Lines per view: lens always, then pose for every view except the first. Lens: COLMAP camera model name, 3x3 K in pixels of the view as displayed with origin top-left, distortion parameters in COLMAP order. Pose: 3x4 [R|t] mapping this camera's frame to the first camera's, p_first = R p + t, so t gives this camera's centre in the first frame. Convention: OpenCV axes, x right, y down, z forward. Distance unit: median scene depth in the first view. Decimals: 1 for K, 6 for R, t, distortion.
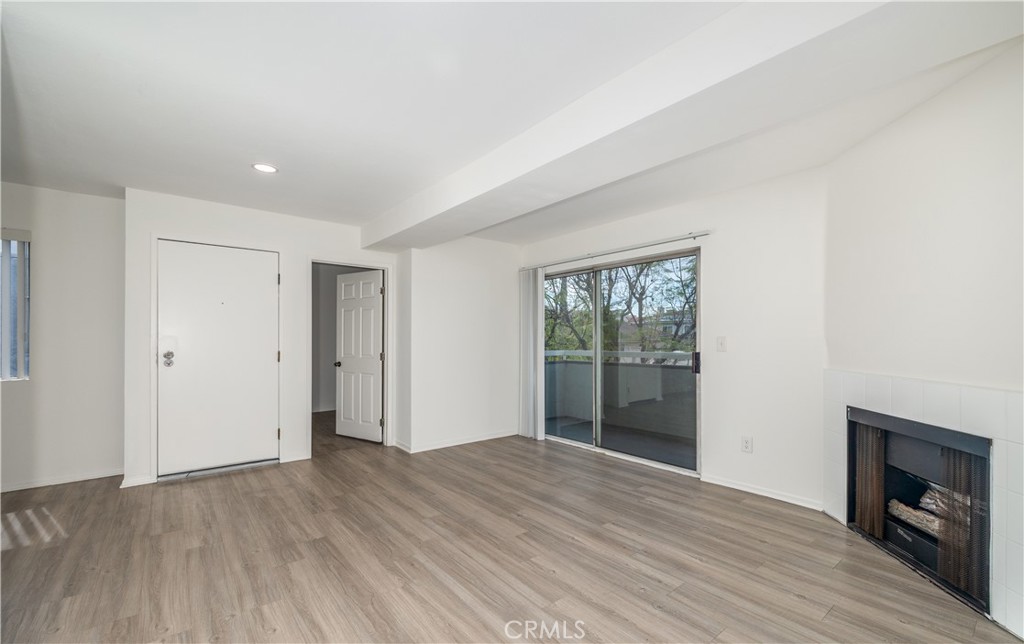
lens RADIAL K [[429.2, 0, 509.9], [0, 429.2, 339.8], [0, 0, 1]] dist [-0.000319, 0.000315]
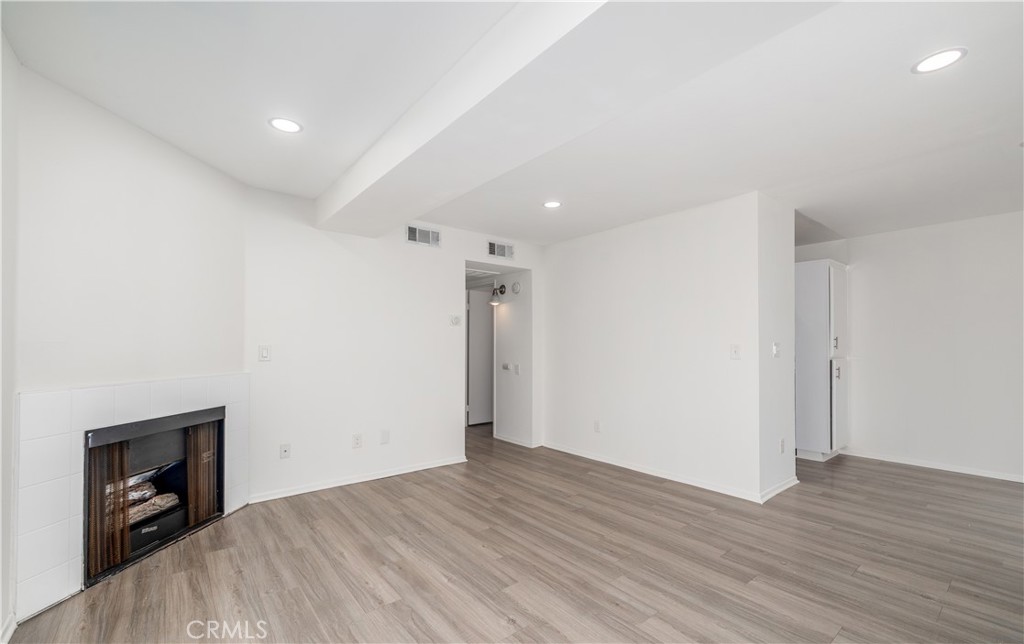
lens RADIAL K [[429.2, 0, 509.9], [0, 429.2, 339.8], [0, 0, 1]] dist [-0.000319, 0.000315]
pose [[-0.999973, -0.001715, -0.007177, 0.037225], [-0.001621, 0.999913, -0.013063, -0.000790], [0.007199, -0.013051, -0.999889, 1.976958]]
